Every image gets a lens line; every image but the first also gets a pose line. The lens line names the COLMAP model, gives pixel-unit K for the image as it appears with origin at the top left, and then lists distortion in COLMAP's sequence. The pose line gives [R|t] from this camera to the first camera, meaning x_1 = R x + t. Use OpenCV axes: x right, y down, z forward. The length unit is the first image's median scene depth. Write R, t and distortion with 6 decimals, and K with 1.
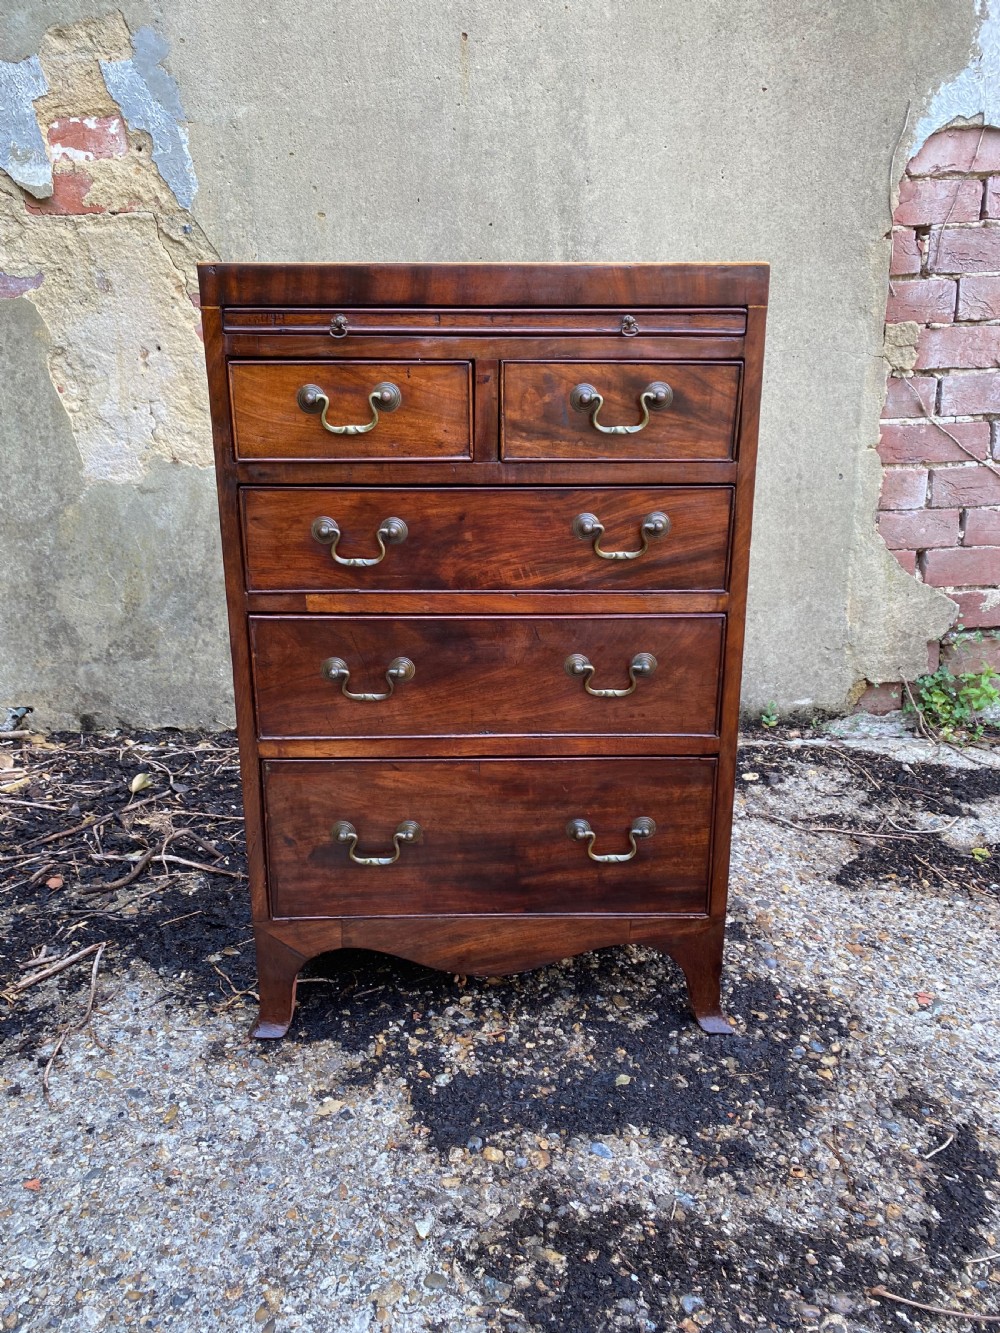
lens RADIAL K [[1021.4, 0, 498.9], [0, 1021.4, 661.1], [0, 0, 1]] dist [0.014766, -0.011002]
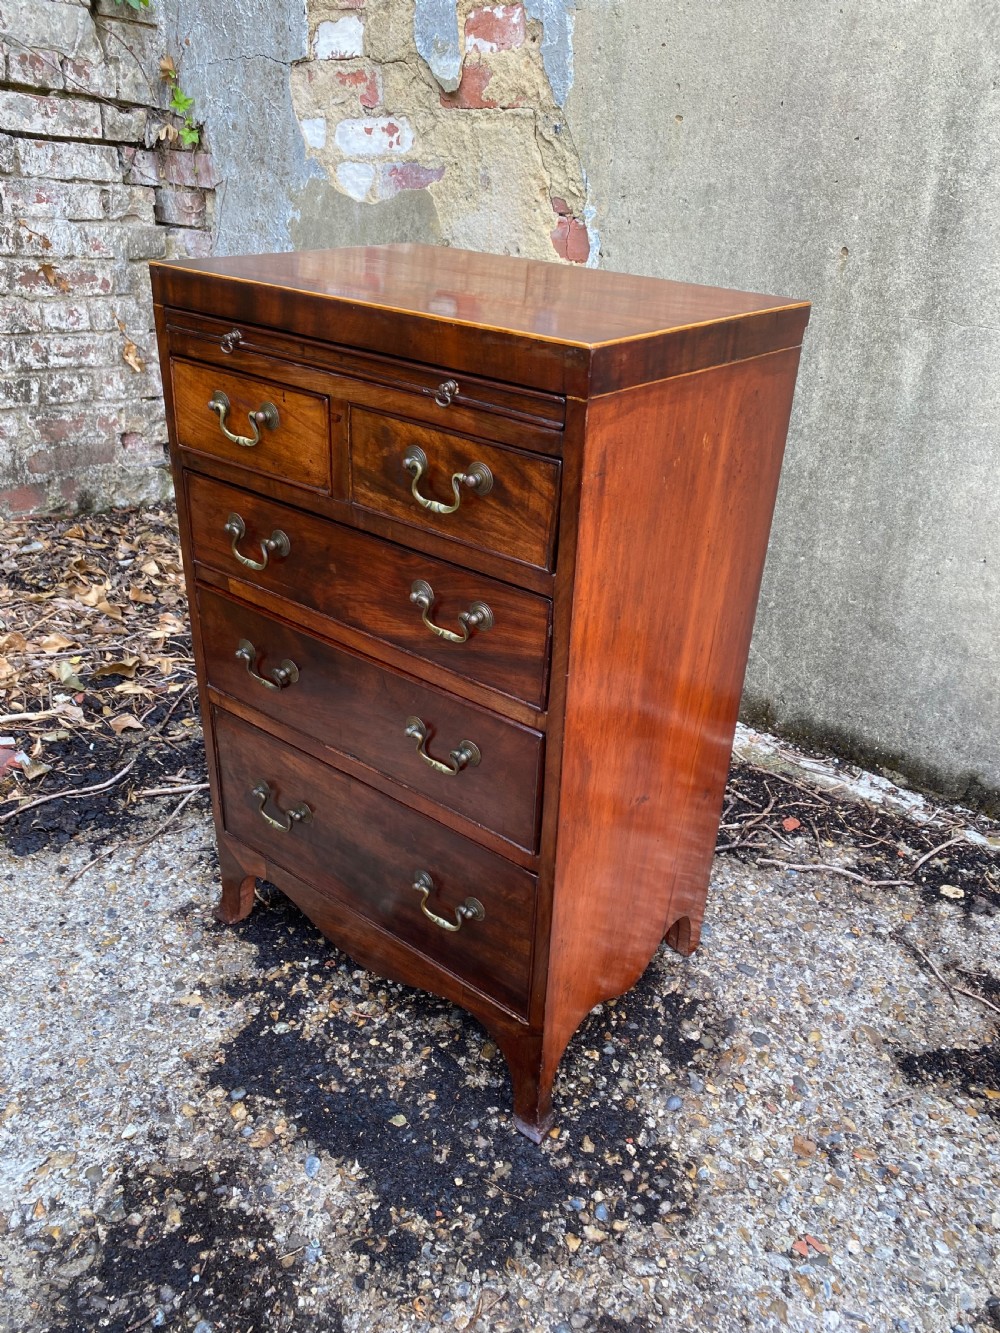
lens RADIAL K [[1021.4, 0, 511.1], [0, 1021.4, 671.1], [0, 0, 1]] dist [0.014766, -0.011002]
pose [[0.775484, 0.329481, -0.538578, 0.576130], [-0.232156, 0.942080, 0.242052, -0.266145], [0.587135, -0.062673, 0.807059, 0.262711]]
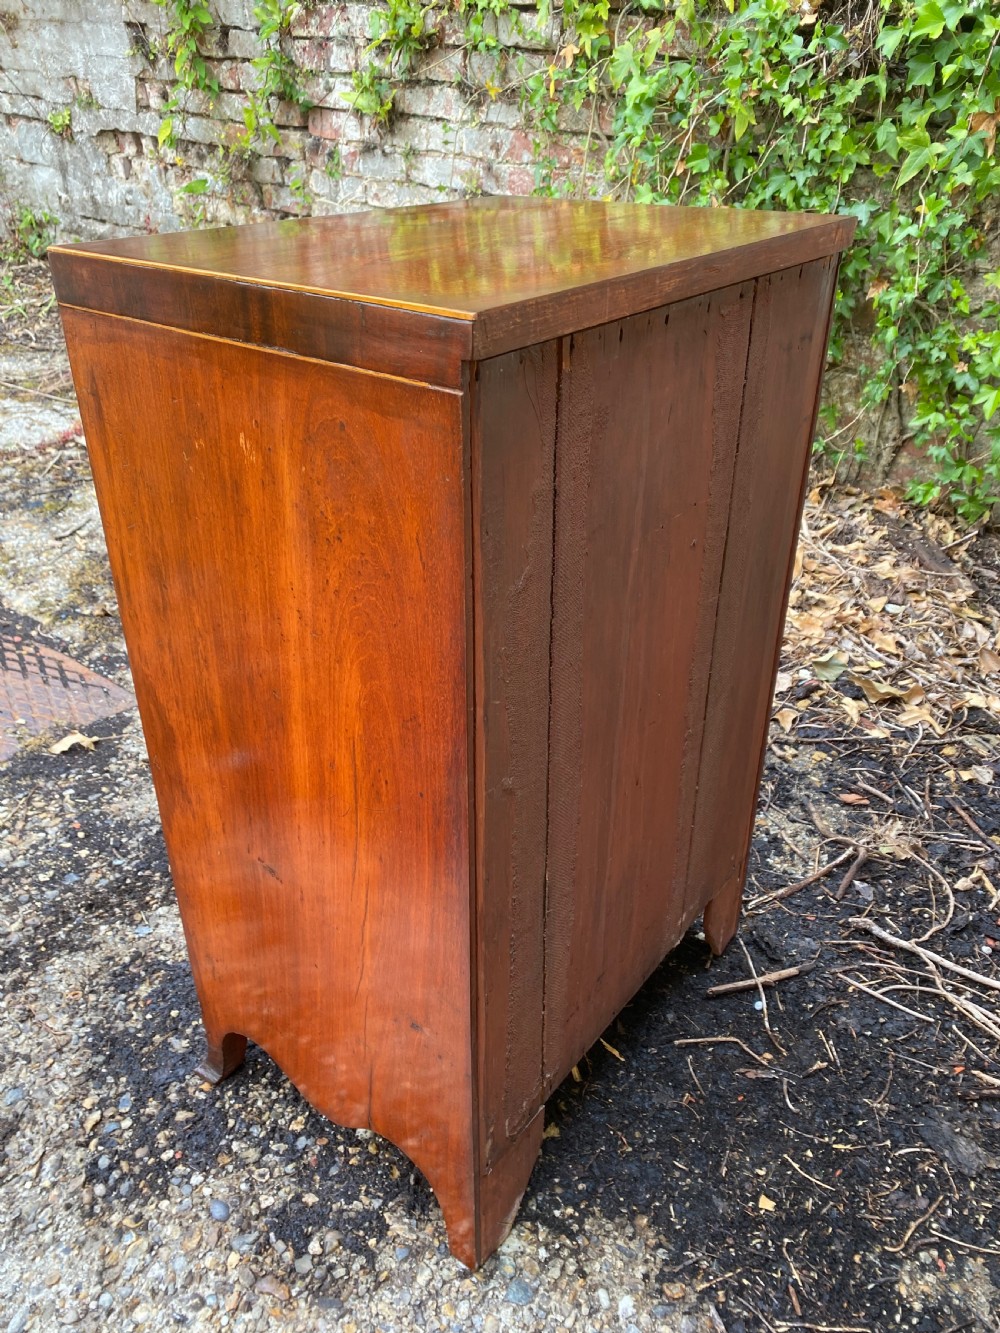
lens RADIAL K [[1021.4, 0, 496.0], [0, 1021.4, 673.6], [0, 0, 1]] dist [0.014766, -0.011002]
pose [[-0.625570, 0.386585, -0.677654, 0.557756], [-0.227295, 0.740609, 0.632325, -0.571661], [0.746324, 0.549591, -0.375434, 1.375551]]
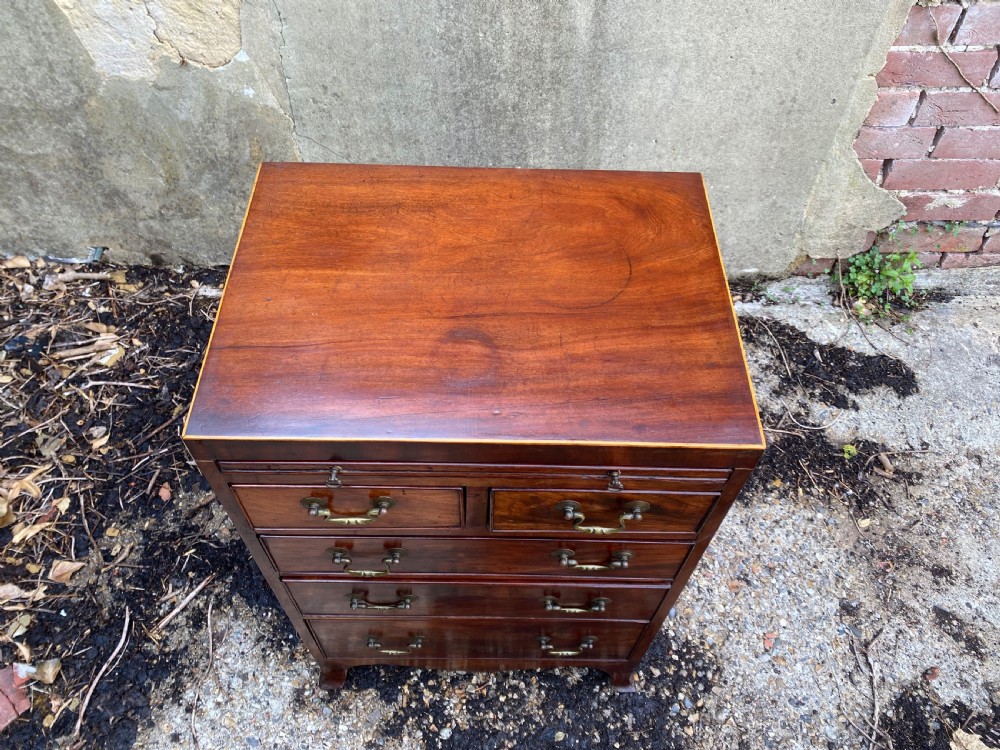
lens RADIAL K [[766.2, 0, 497.9], [0, 766.2, 372.5], [0, 0, 1]] dist [0.014766, -0.011002]
pose [[0.999444, 0.032862, 0.005559, 0.001099], [-0.029718, 0.803179, 0.594996, -0.706688], [0.015088, -0.594830, 0.803710, 0.361301]]
